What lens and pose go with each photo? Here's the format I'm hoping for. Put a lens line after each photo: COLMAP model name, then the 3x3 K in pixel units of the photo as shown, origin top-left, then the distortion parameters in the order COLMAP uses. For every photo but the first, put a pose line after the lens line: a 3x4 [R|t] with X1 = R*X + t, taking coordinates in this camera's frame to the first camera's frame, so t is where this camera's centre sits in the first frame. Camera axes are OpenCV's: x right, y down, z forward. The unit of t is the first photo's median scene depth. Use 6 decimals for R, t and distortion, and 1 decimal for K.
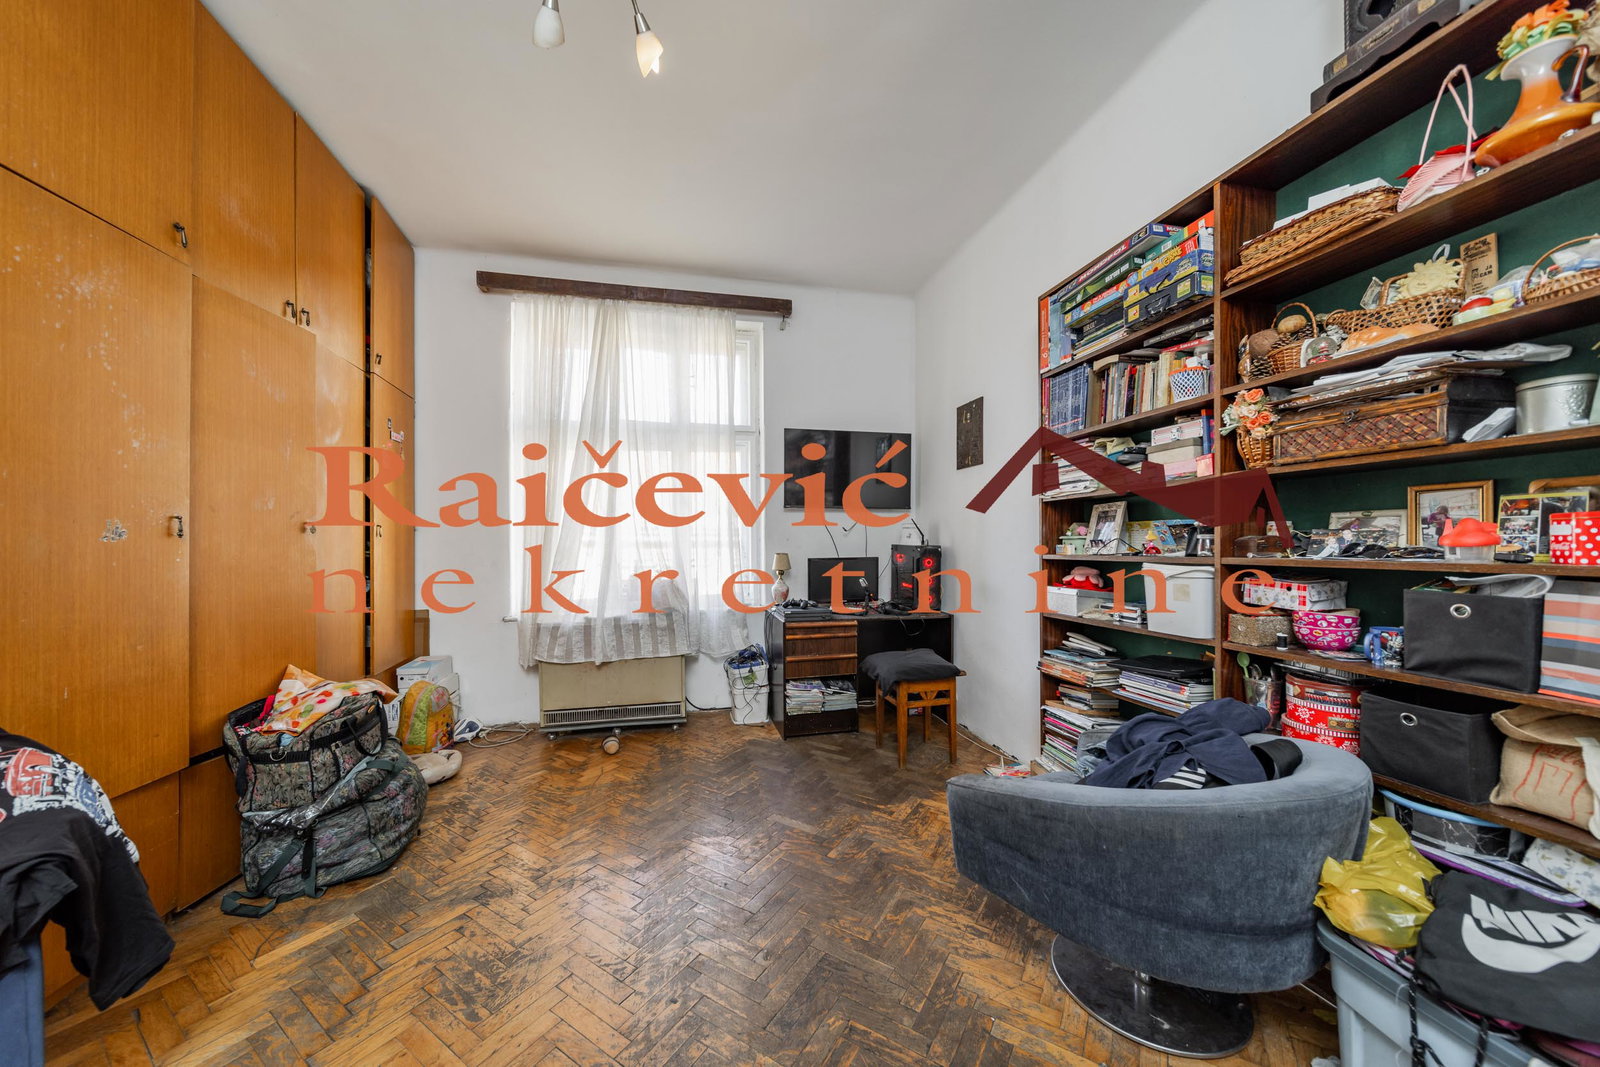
lens RADIAL K [[566.3, 0, 801.6], [0, 566.3, 546.5], [0, 0, 1]] dist [0.002436, -0.001329]
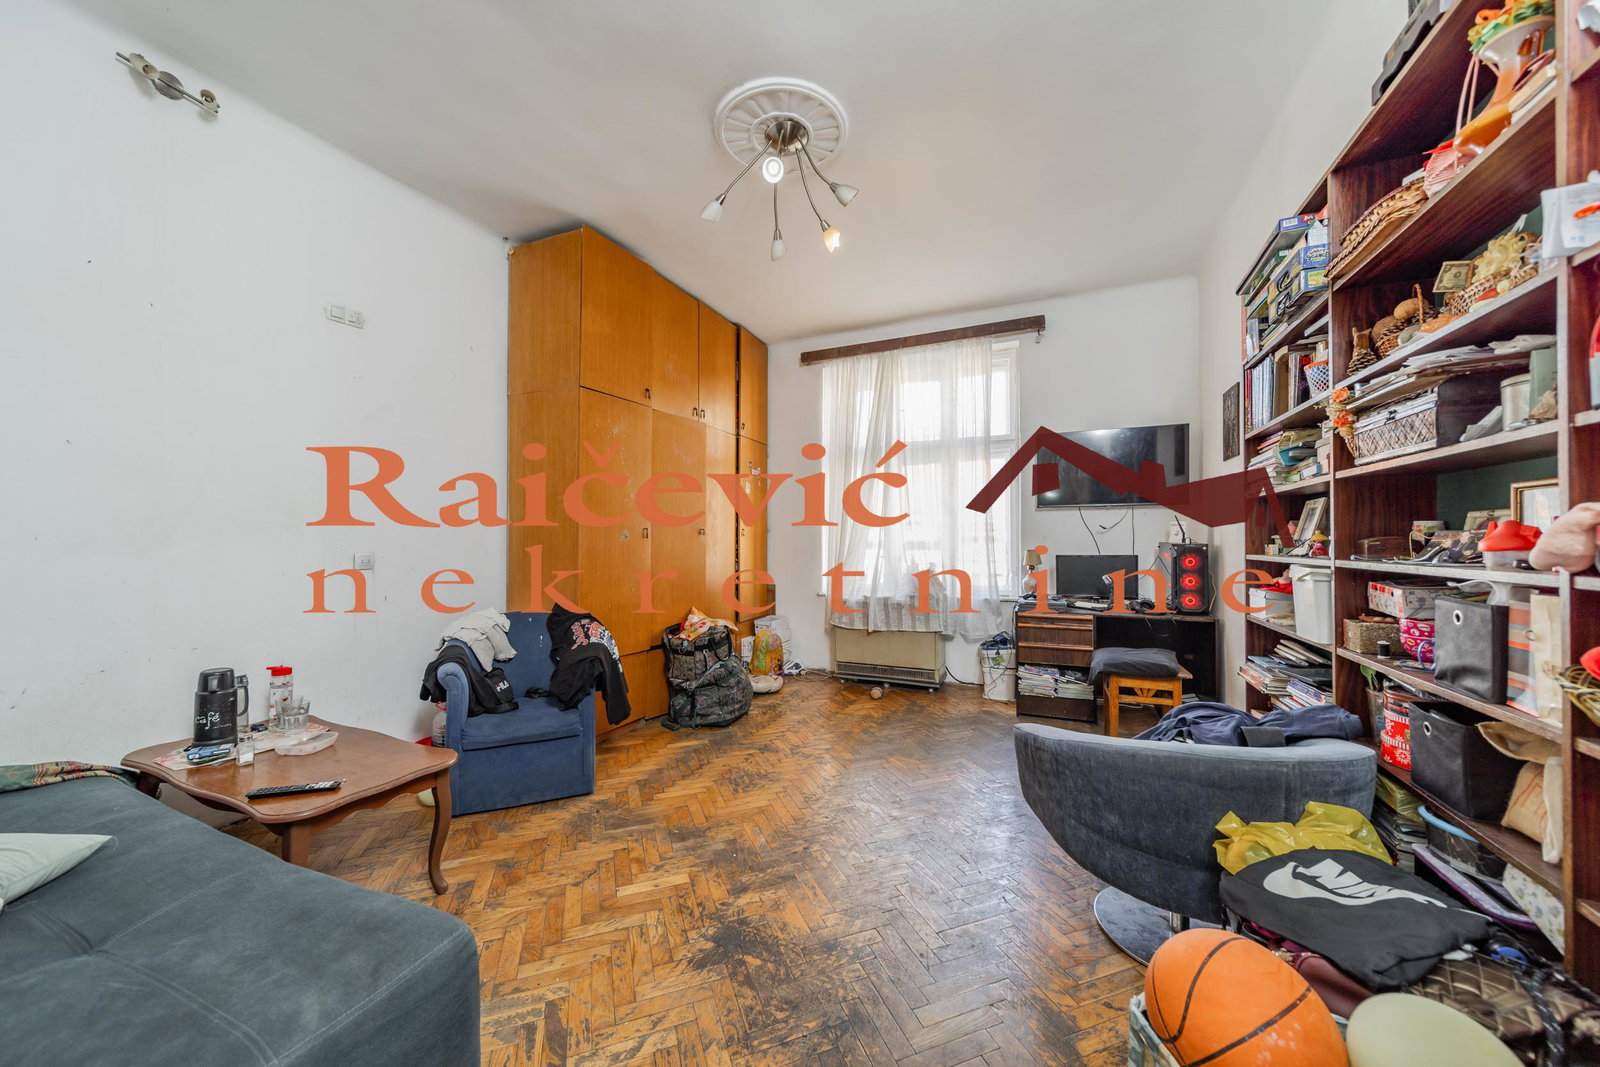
lens RADIAL K [[566.3, 0, 789.2], [0, 566.3, 536.6], [0, 0, 1]] dist [0.002436, -0.001329]
pose [[0.789720, -0.001102, -0.613466, 0.434337], [-0.003299, 0.999976, -0.006043, -0.007851], [0.613458, 0.006796, 0.789698, -0.237717]]
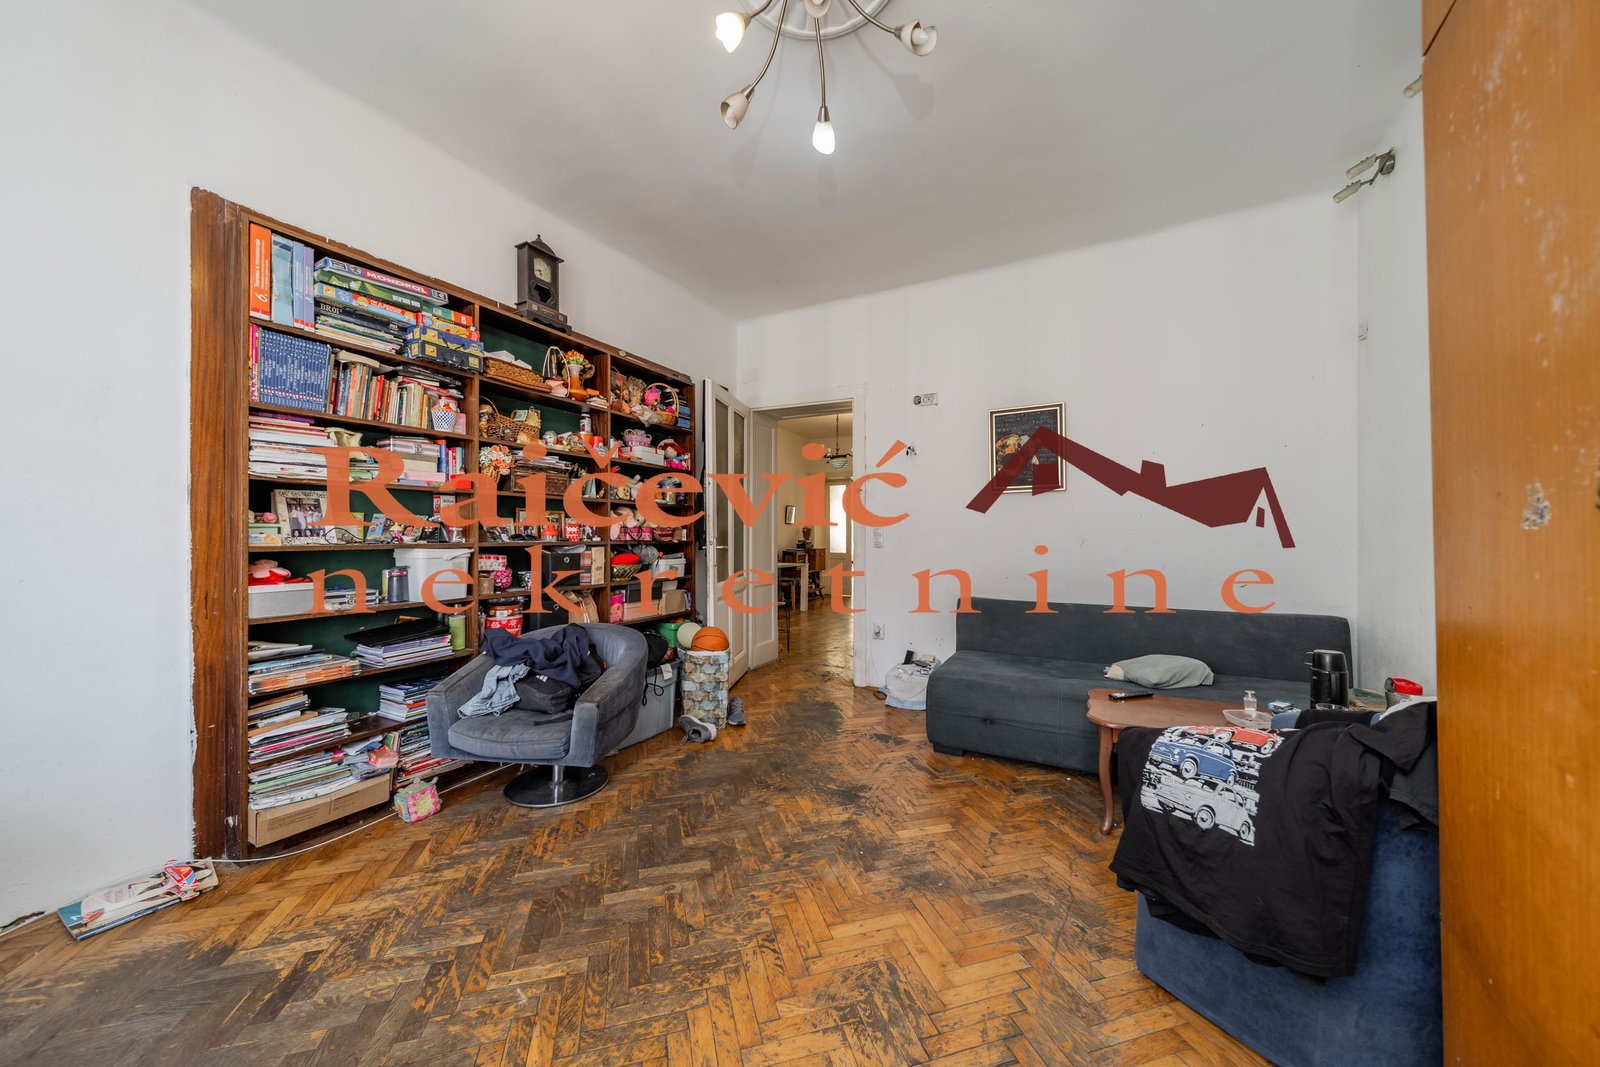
lens RADIAL K [[566.3, 0, 783.4], [0, 566.3, 530.4], [0, 0, 1]] dist [0.002436, -0.001329]
pose [[-0.738367, 0.004199, 0.674387, -0.687134], [0.001428, 0.999988, -0.004663, -0.003496], [-0.674398, -0.002480, -0.738364, 1.148335]]
